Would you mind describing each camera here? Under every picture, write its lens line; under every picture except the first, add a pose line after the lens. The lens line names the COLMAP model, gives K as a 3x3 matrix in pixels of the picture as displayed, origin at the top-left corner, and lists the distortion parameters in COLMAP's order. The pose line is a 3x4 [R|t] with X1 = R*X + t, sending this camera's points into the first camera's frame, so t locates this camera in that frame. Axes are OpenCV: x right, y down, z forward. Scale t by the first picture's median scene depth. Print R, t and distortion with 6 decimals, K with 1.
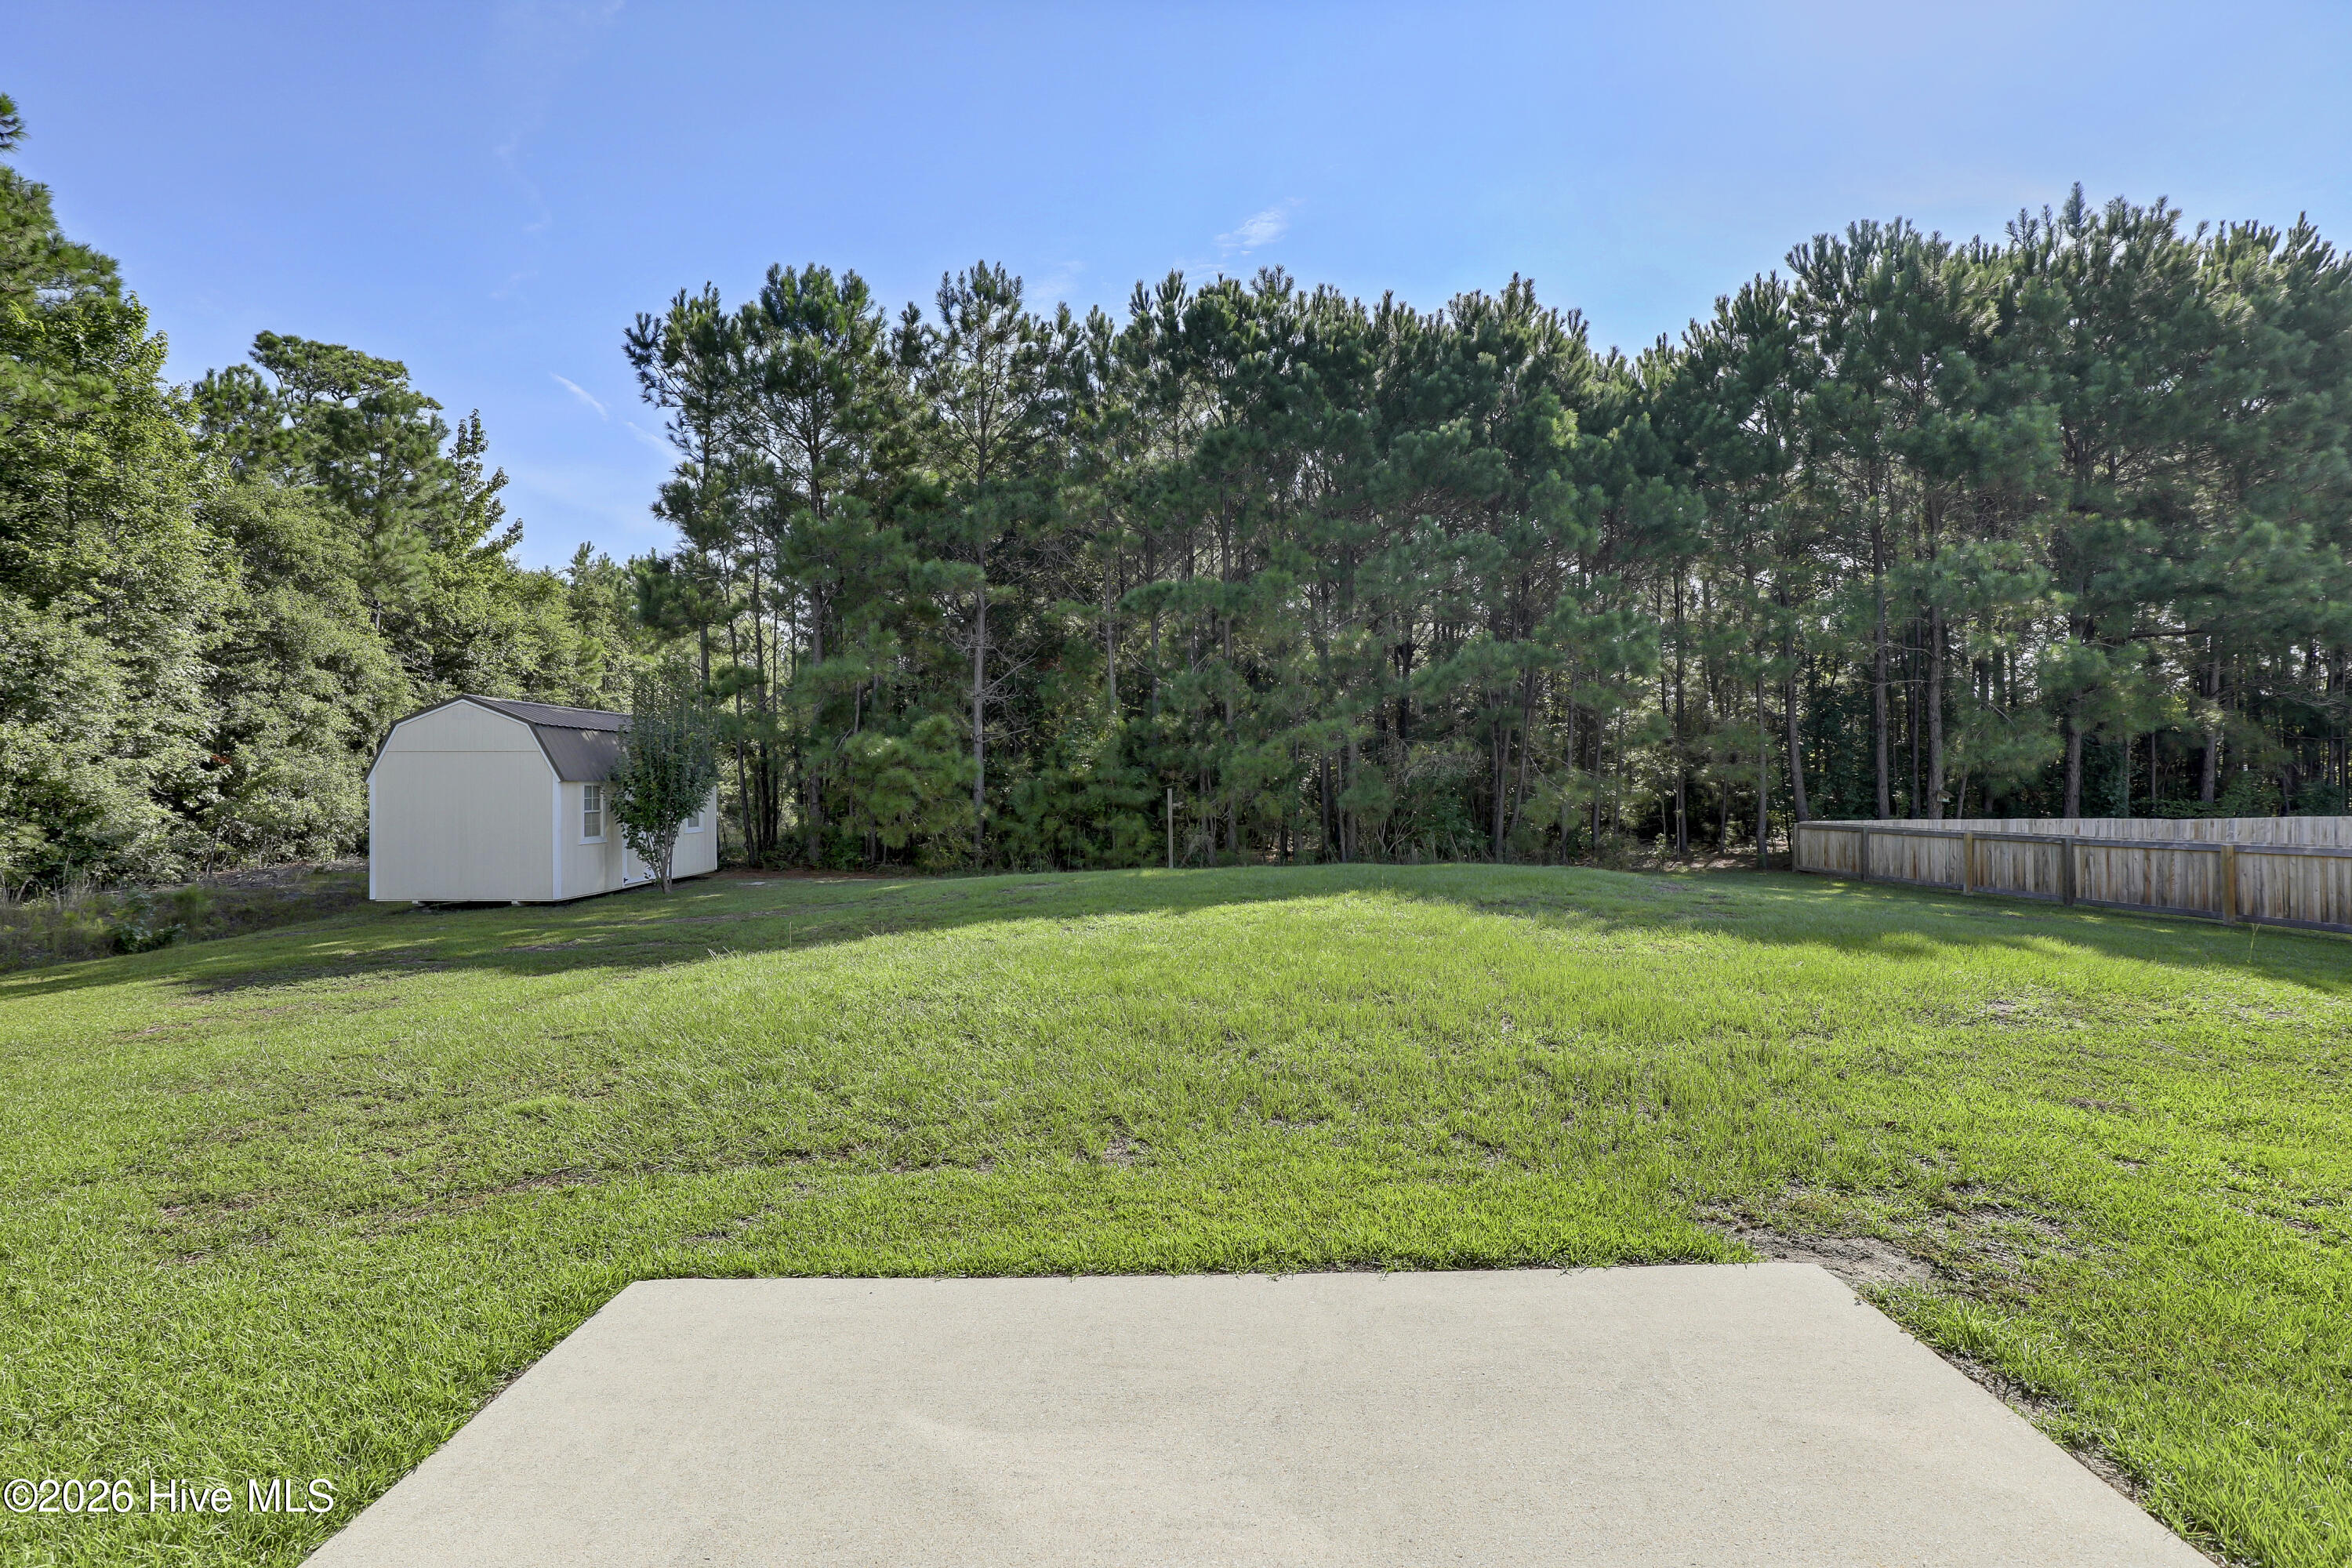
lens RADIAL K [[1118.1, 0, 1185.2], [0, 1118.1, 788.3], [0, 0, 1]] dist [-0.002550, -0.000067]
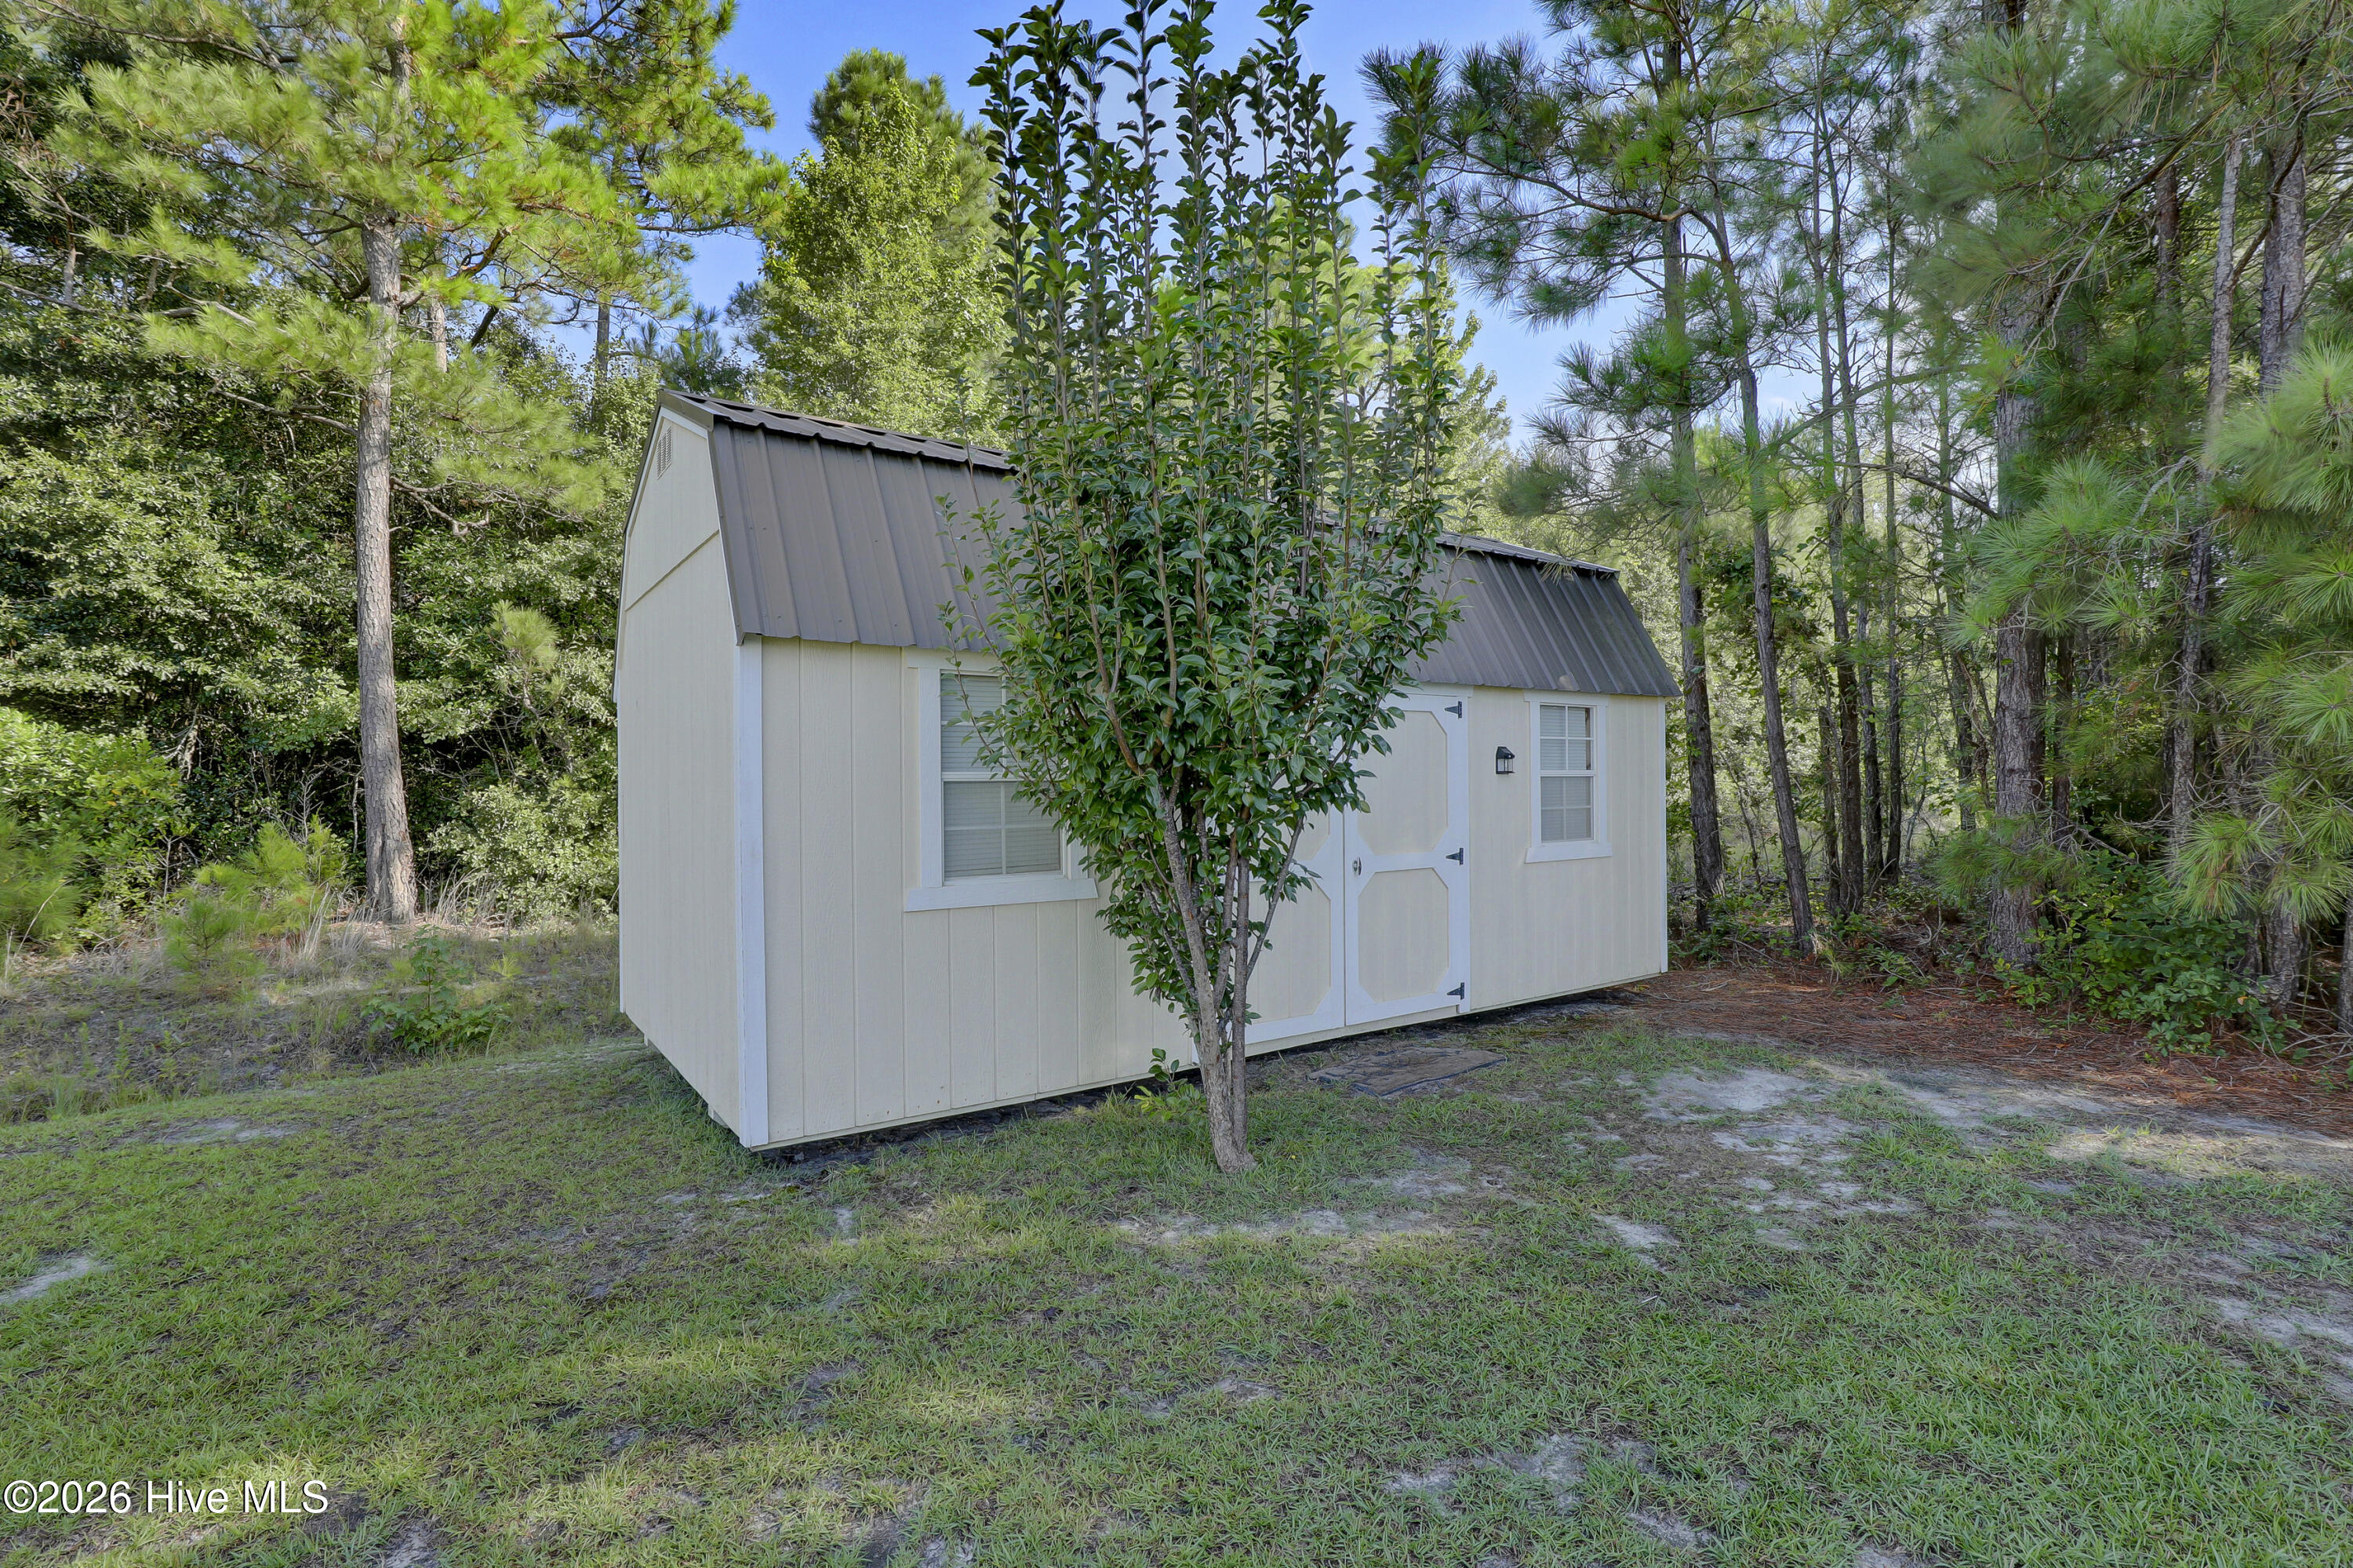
lens RADIAL K [[1118.6, 0, 1183.4], [0, 1118.6, 789.2], [0, 0, 1]] dist [-0.002550, -0.000067]
pose [[0.566860, -0.009395, -0.823761, -0.226248], [0.015564, 0.999879, -0.000694, 0.016757], [0.823667, -0.012428, 0.566937, 0.691872]]
